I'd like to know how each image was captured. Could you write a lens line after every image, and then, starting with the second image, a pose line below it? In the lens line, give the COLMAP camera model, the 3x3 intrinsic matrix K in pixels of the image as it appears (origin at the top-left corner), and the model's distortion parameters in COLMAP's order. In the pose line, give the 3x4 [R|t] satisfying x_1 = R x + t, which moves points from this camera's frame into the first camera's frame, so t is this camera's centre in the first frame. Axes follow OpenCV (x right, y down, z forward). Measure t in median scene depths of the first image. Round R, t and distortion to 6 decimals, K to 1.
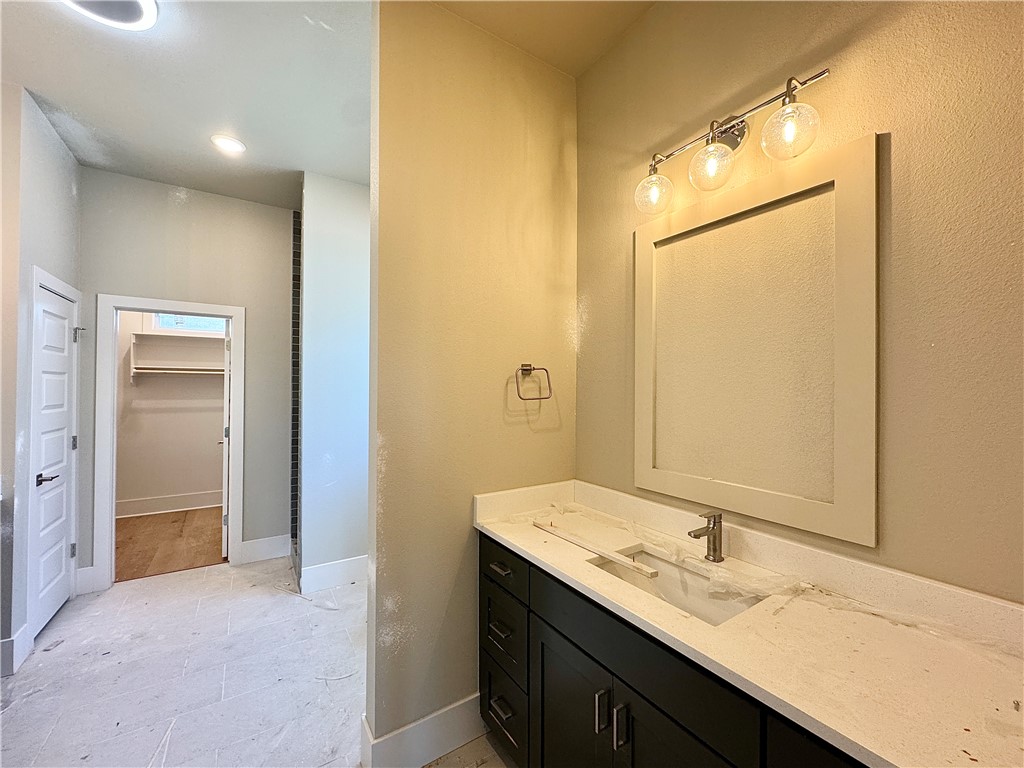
lens RADIAL K [[409.4, 0, 510.8], [0, 409.4, 384.2], [0, 0, 1]] dist [-0.002161, -0.000029]
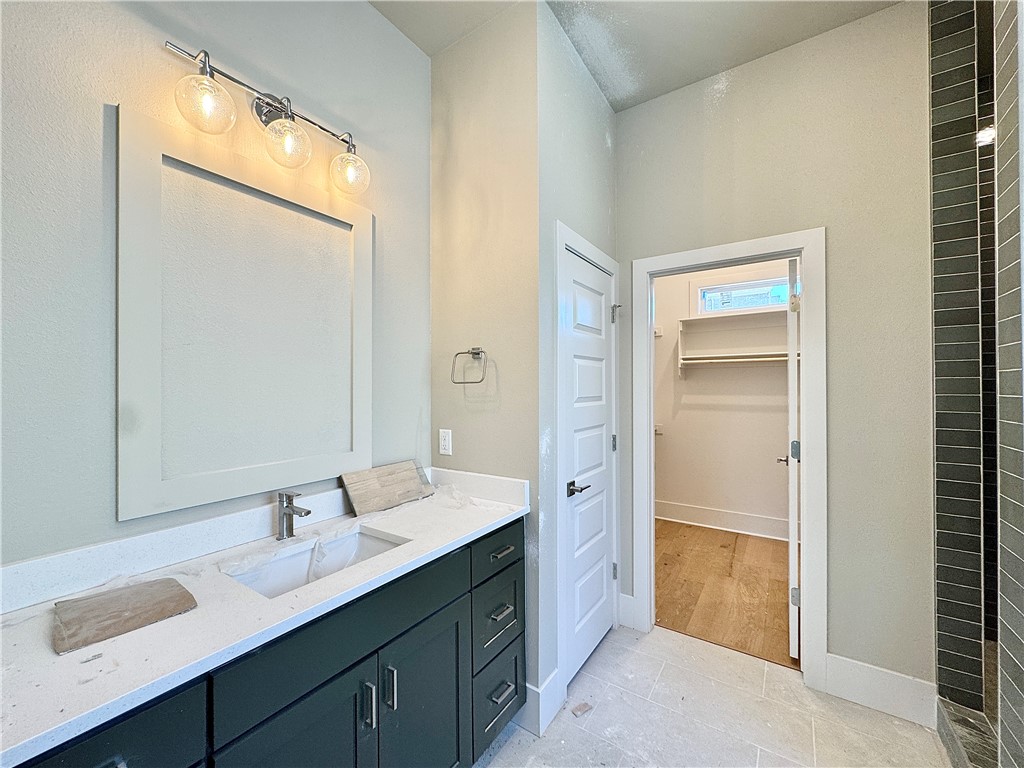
lens RADIAL K [[409.4, 0, 510.8], [0, 409.4, 384.2], [0, 0, 1]] dist [-0.002161, -0.000029]
pose [[0.385713, -0.009972, -0.922565, -0.372754], [0.013200, 0.999899, -0.005289, 0.024481], [0.922524, -0.010138, 0.385806, 0.478798]]
